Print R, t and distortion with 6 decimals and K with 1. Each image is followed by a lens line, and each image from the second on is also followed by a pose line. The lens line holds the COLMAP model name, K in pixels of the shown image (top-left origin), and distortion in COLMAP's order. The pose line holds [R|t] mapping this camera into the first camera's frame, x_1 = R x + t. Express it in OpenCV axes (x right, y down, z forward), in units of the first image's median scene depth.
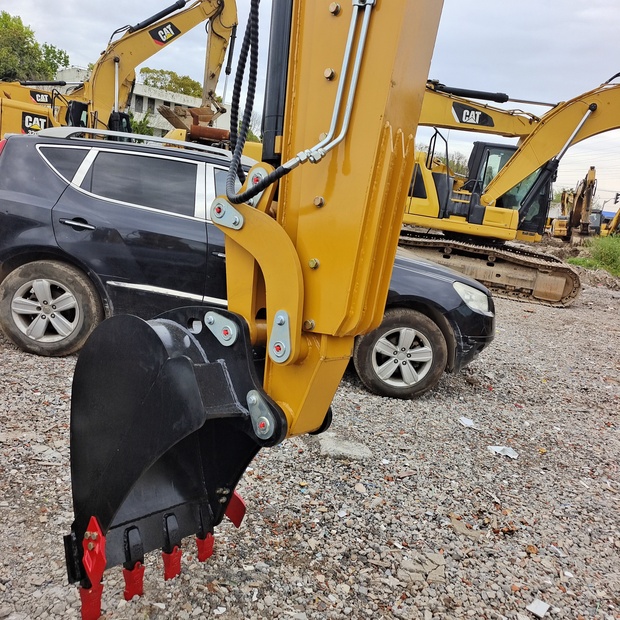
lens RADIAL K [[555.1, 0, 312.5], [0, 555.1, 307.4], [0, 0, 1]] dist [0.022845, -0.008932]
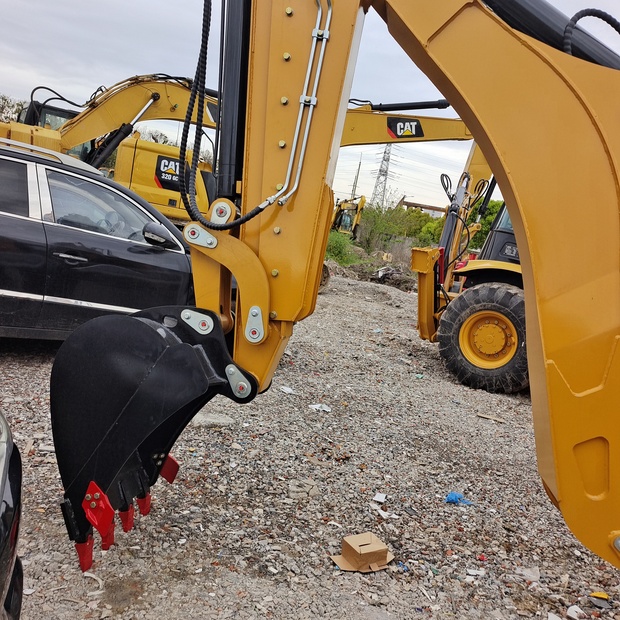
lens RADIAL K [[555.1, 0, 308.7], [0, 555.1, 312.5], [0, 0, 1]] dist [0.022845, -0.008932]
pose [[0.897972, -0.048298, 0.437394, -0.377426], [0.036336, 0.998702, 0.035680, -0.016565], [-0.438550, -0.016146, 0.898562, -0.234472]]
